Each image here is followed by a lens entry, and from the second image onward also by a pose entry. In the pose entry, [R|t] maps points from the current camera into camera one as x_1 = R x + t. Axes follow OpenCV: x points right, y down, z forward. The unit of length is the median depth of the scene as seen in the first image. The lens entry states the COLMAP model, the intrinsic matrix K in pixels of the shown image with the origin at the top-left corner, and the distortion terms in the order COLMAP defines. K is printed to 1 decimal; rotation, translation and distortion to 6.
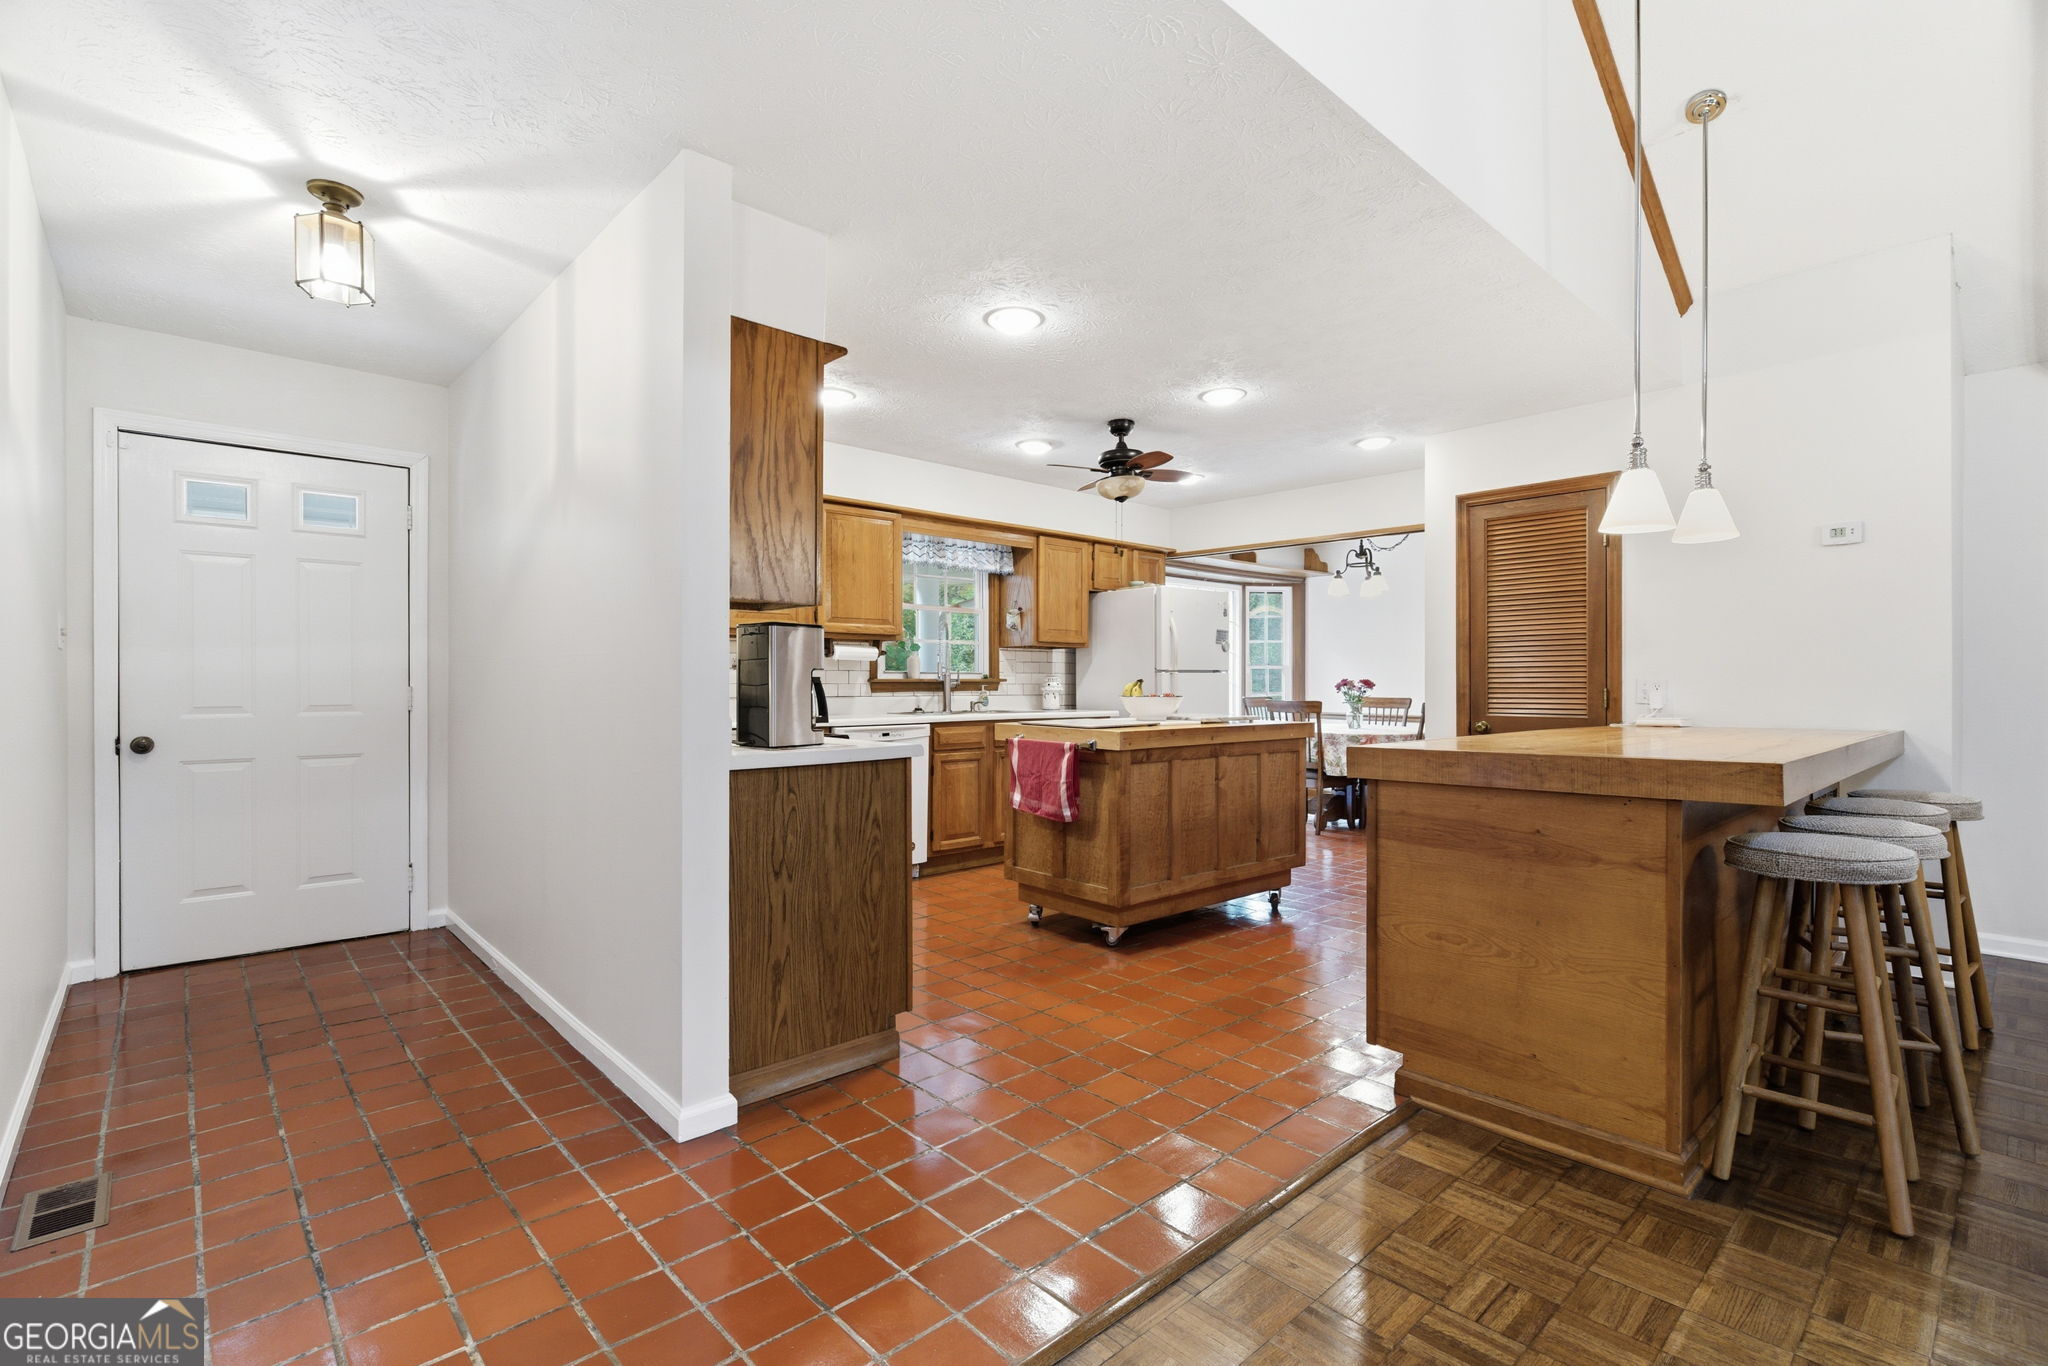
lens RADIAL K [[938.4, 0, 1016.0], [0, 938.4, 680.2], [0, 0, 1]] dist [0.003582, -0.001049]
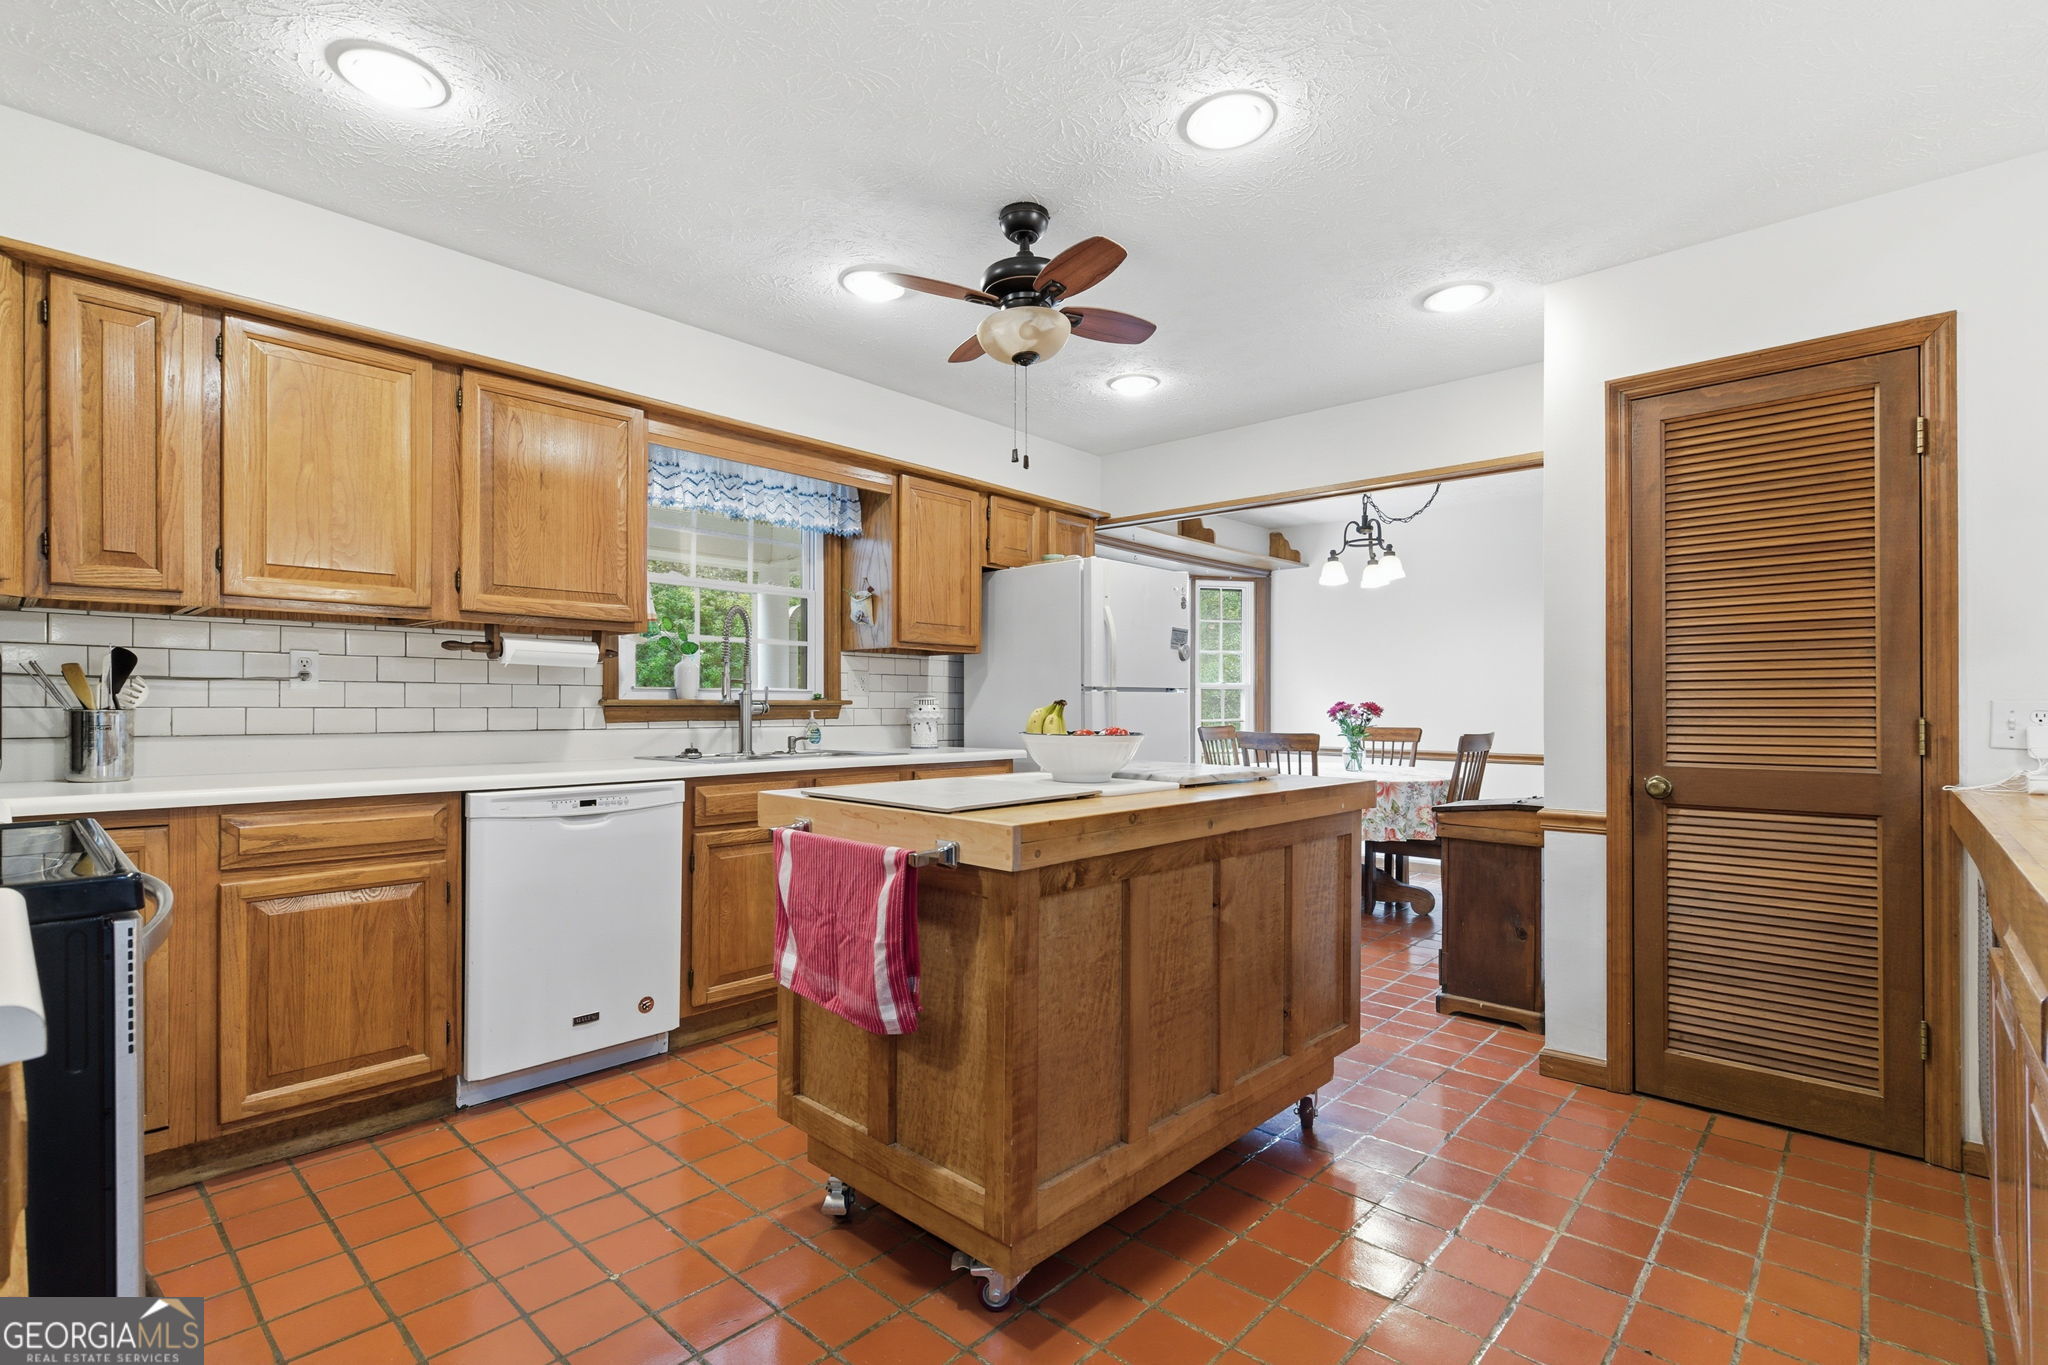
lens RADIAL K [[938.4, 0, 1025.8], [0, 938.4, 697.0], [0, 0, 1]] dist [0.003582, -0.001049]
pose [[0.995274, 0.002060, 0.097084, 0.052811], [-0.001441, 0.999978, -0.006448, 0.000264], [-0.097095, 0.006278, 0.995255, 0.406805]]
